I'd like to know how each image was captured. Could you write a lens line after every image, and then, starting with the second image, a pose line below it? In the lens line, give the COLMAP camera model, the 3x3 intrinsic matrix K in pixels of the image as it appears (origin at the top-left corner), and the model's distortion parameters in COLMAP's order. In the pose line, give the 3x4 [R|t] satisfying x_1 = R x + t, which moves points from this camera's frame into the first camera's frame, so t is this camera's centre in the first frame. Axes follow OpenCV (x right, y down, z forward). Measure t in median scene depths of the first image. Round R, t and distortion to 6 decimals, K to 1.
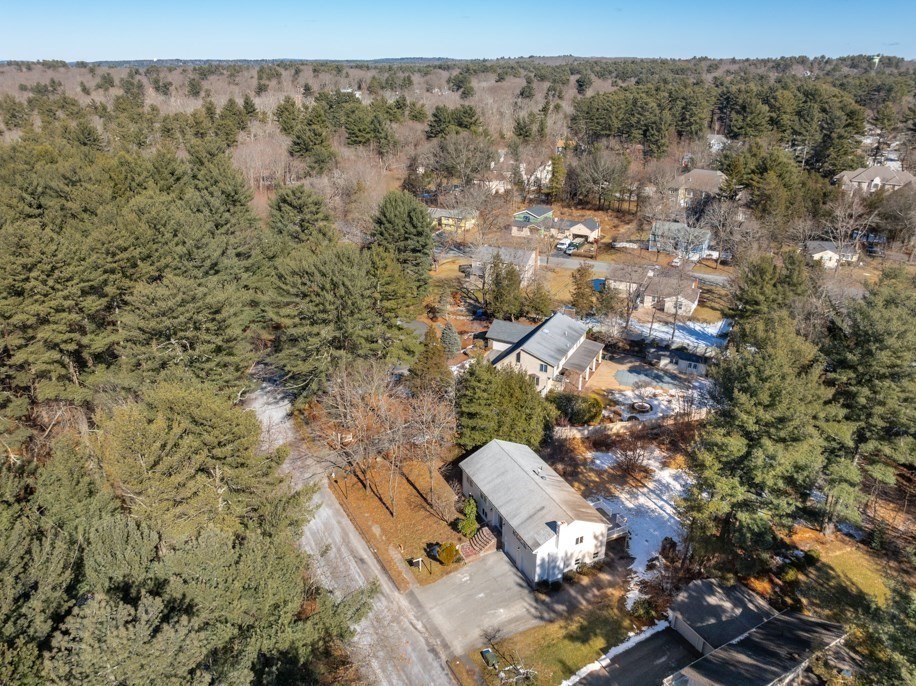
lens RADIAL K [[644.1, 0, 470.8], [0, 644.1, 343.5], [0, 0, 1]] dist [-0.042746, -0.001062]
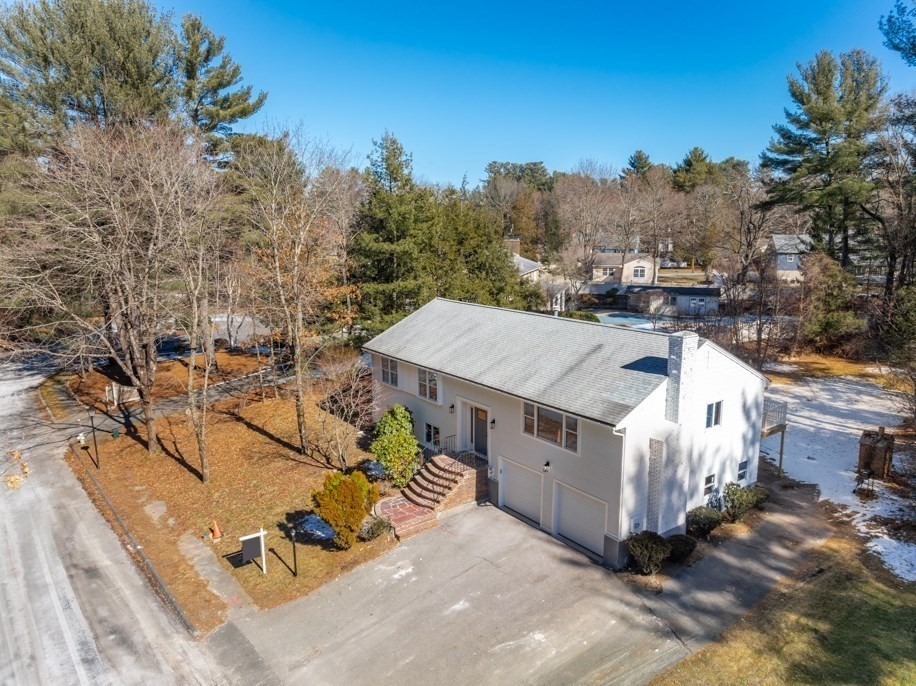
lens RADIAL K [[644.1, 0, 470.8], [0, 644.1, 343.5], [0, 0, 1]] dist [-0.042746, -0.001062]
pose [[0.982659, -0.051977, 0.177989, -0.026084], [0.087633, 0.976121, -0.198766, 0.314941], [-0.163407, 0.210917, 0.963749, 0.639277]]
